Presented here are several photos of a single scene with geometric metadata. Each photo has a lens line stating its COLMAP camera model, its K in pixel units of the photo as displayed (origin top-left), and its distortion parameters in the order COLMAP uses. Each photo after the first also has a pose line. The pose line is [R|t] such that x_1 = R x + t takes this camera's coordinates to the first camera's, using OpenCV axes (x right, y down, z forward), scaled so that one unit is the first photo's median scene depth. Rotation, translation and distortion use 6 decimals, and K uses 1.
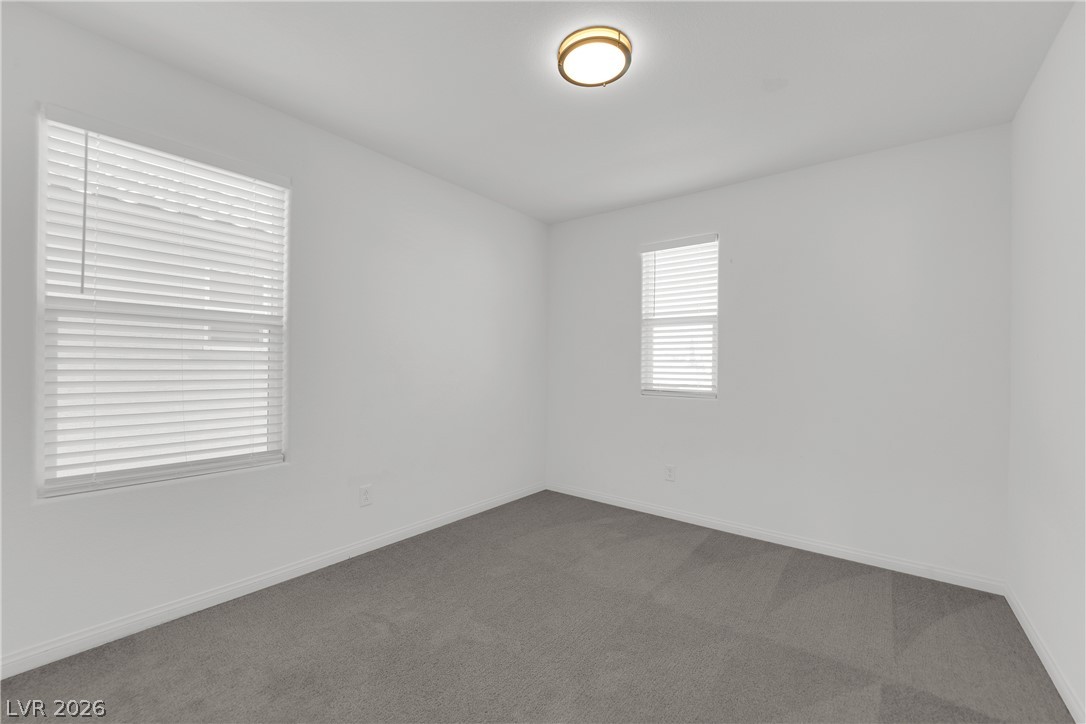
lens RADIAL K [[437.5, 0, 538.2], [0, 437.5, 363.7], [0, 0, 1]] dist [-0.015551, -0.000308]
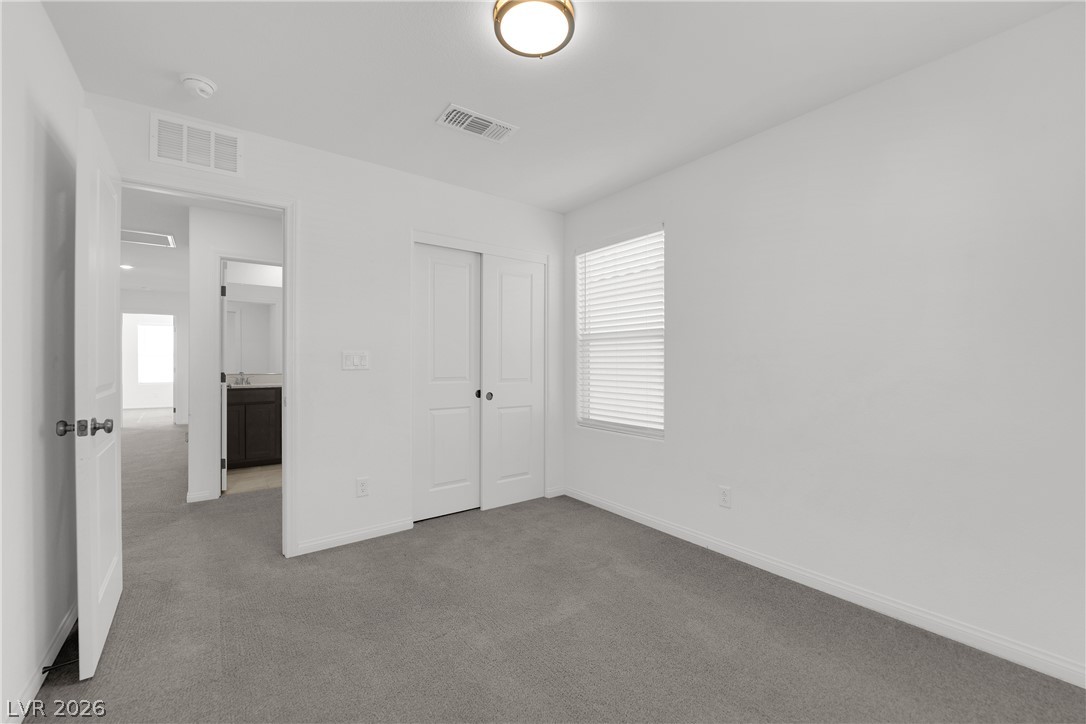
lens RADIAL K [[437.5, 0, 538.2], [0, 437.5, 363.7], [0, 0, 1]] dist [-0.015551, -0.000308]
pose [[-0.249890, -0.008885, -0.968233, 0.923044], [-0.005705, 0.999954, -0.007704, 0.011428], [0.968257, 0.003599, -0.249930, 1.140952]]
